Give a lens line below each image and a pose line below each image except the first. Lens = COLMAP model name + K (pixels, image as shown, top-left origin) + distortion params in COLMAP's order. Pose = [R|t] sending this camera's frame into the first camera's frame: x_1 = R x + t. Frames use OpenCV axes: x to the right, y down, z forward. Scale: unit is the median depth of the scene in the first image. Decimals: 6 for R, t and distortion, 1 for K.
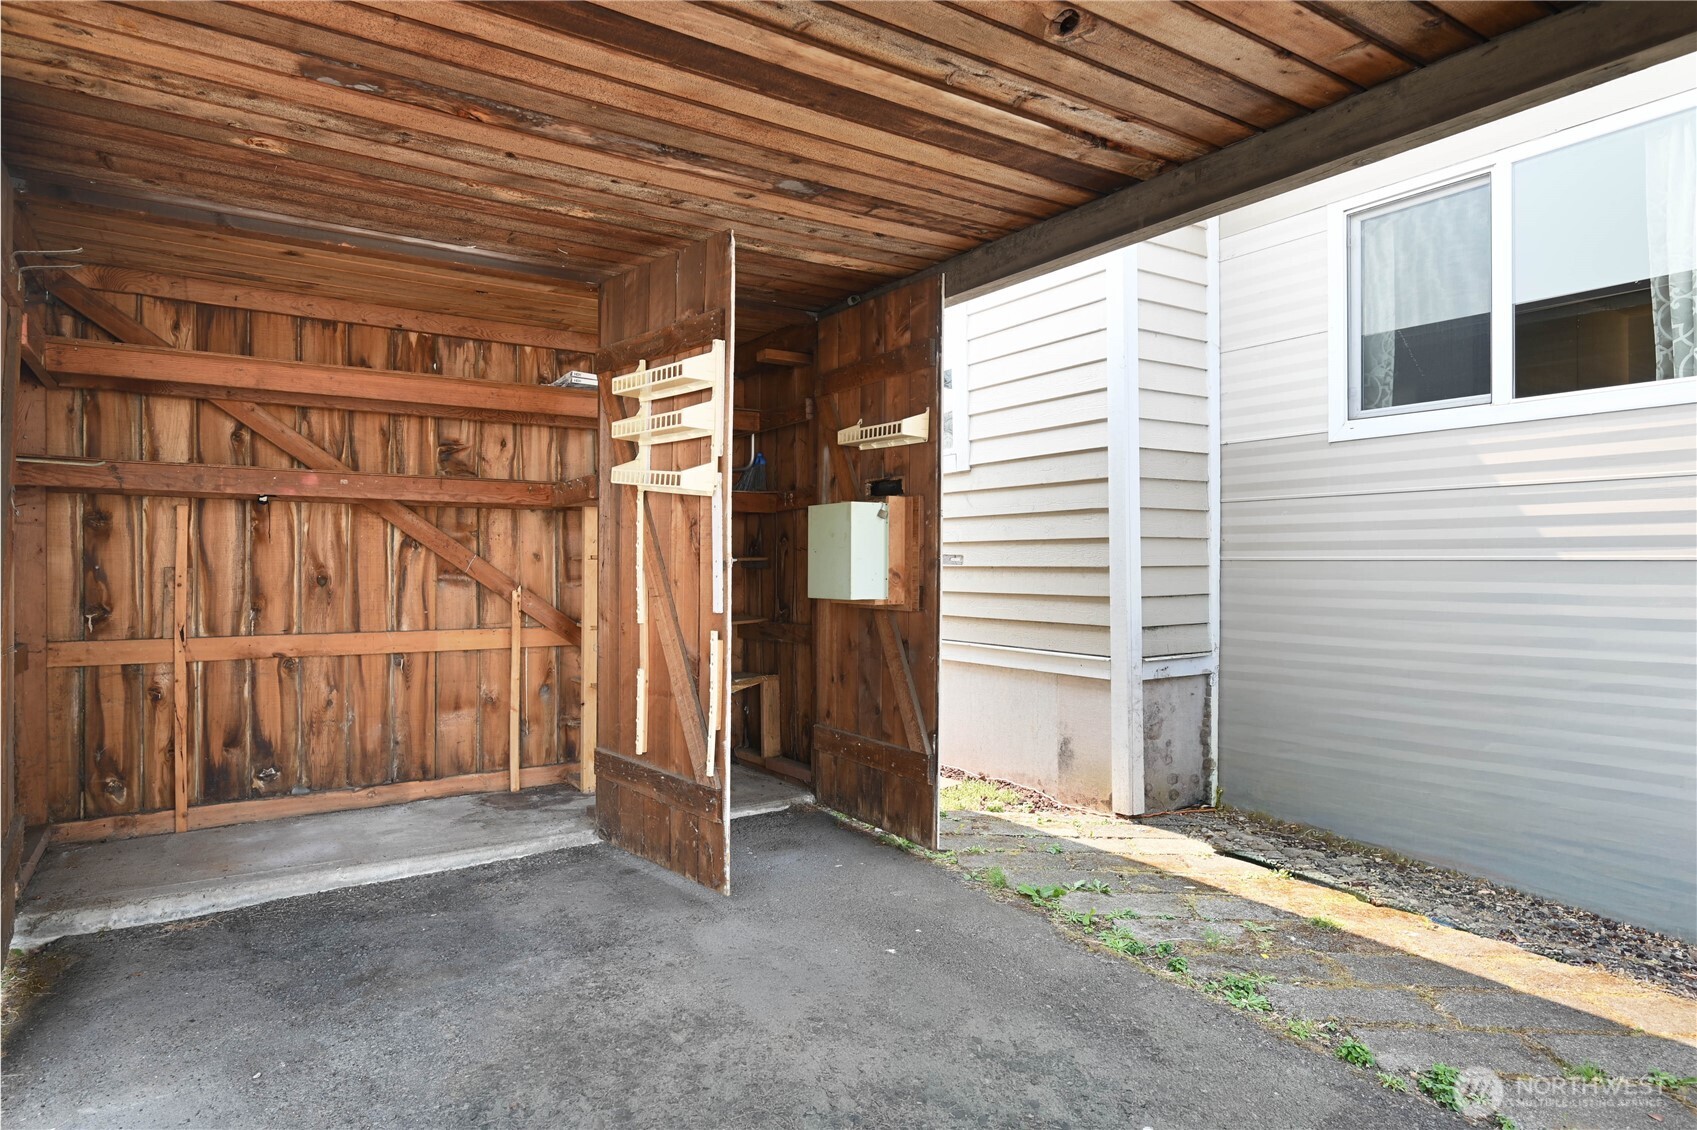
lens RADIAL K [[971.7, 0, 848.7], [0, 971.7, 565.1], [0, 0, 1]] dist [-0.009831, -0.001518]
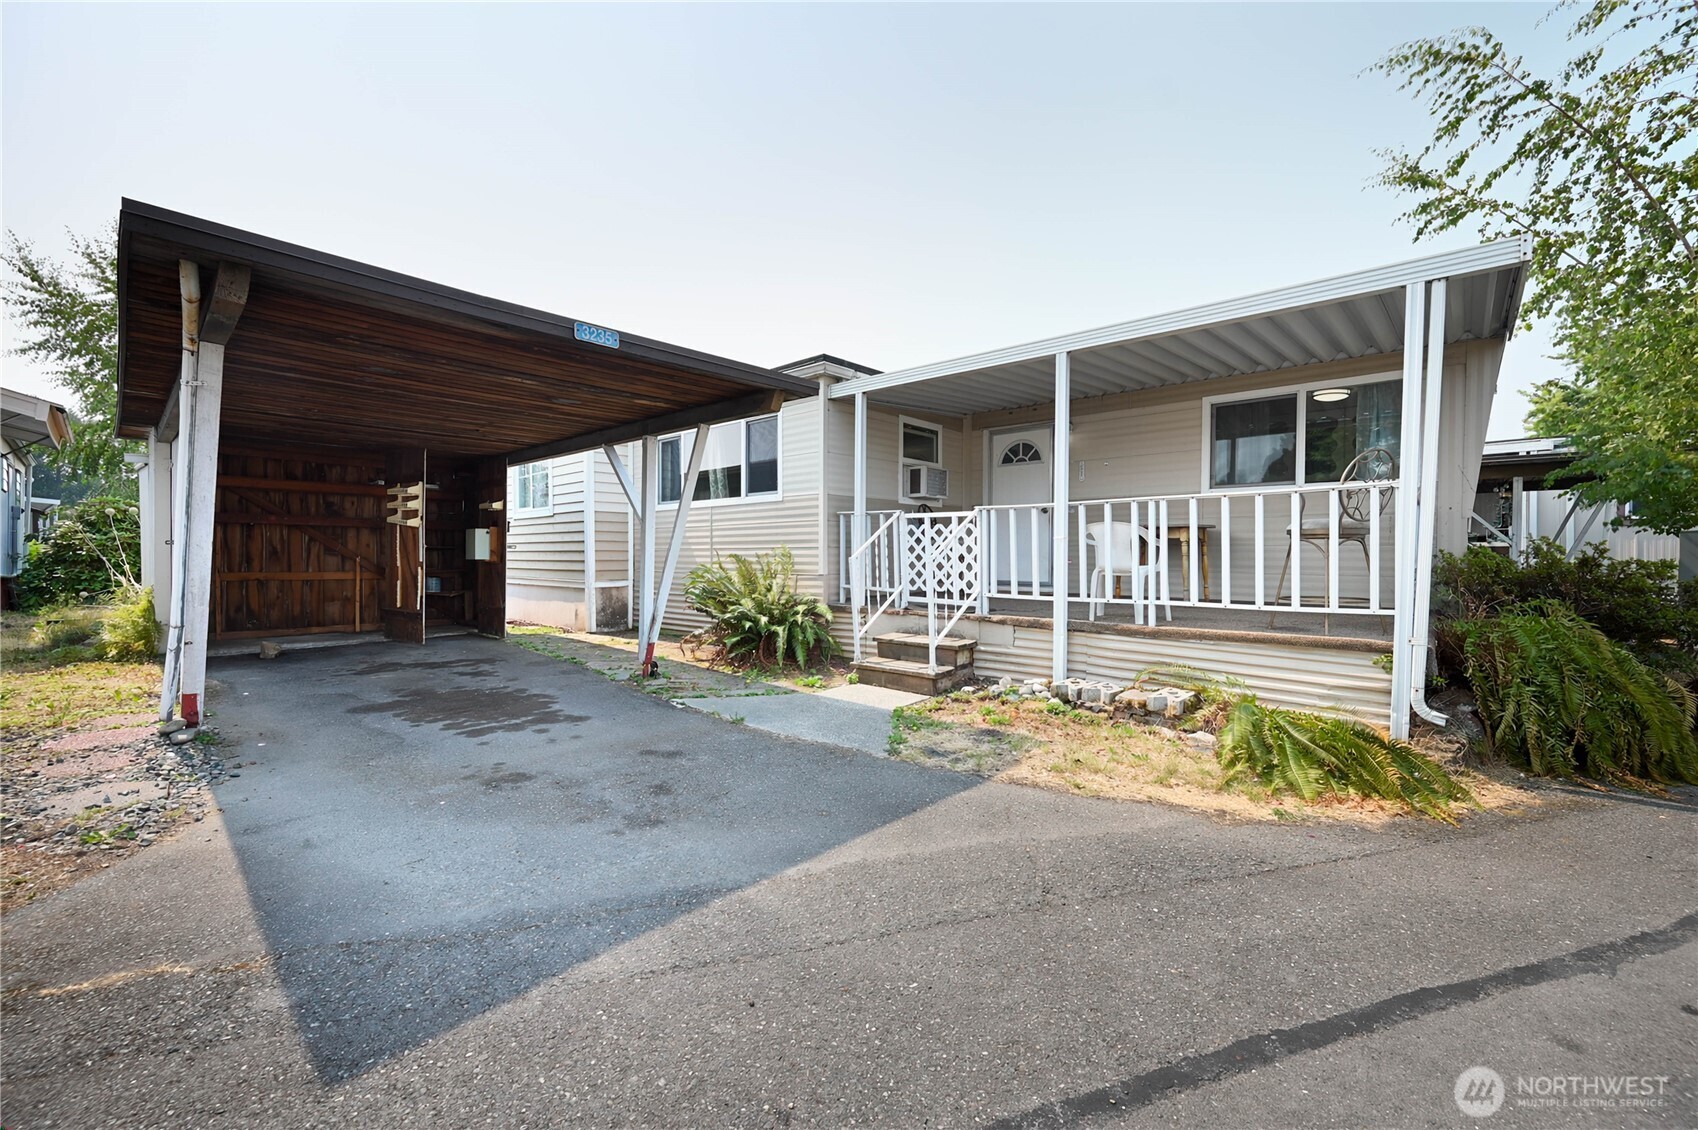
lens RADIAL K [[672.7, 0, 849.8], [0, 672.7, 561.0], [0, 0, 1]] dist [0.002301, 0.000215]
pose [[0.967090, 0.001544, 0.254431, 0.550966], [-0.002904, 0.999983, 0.004968, 0.023760], [-0.254419, -0.005544, 0.967078, -1.271890]]
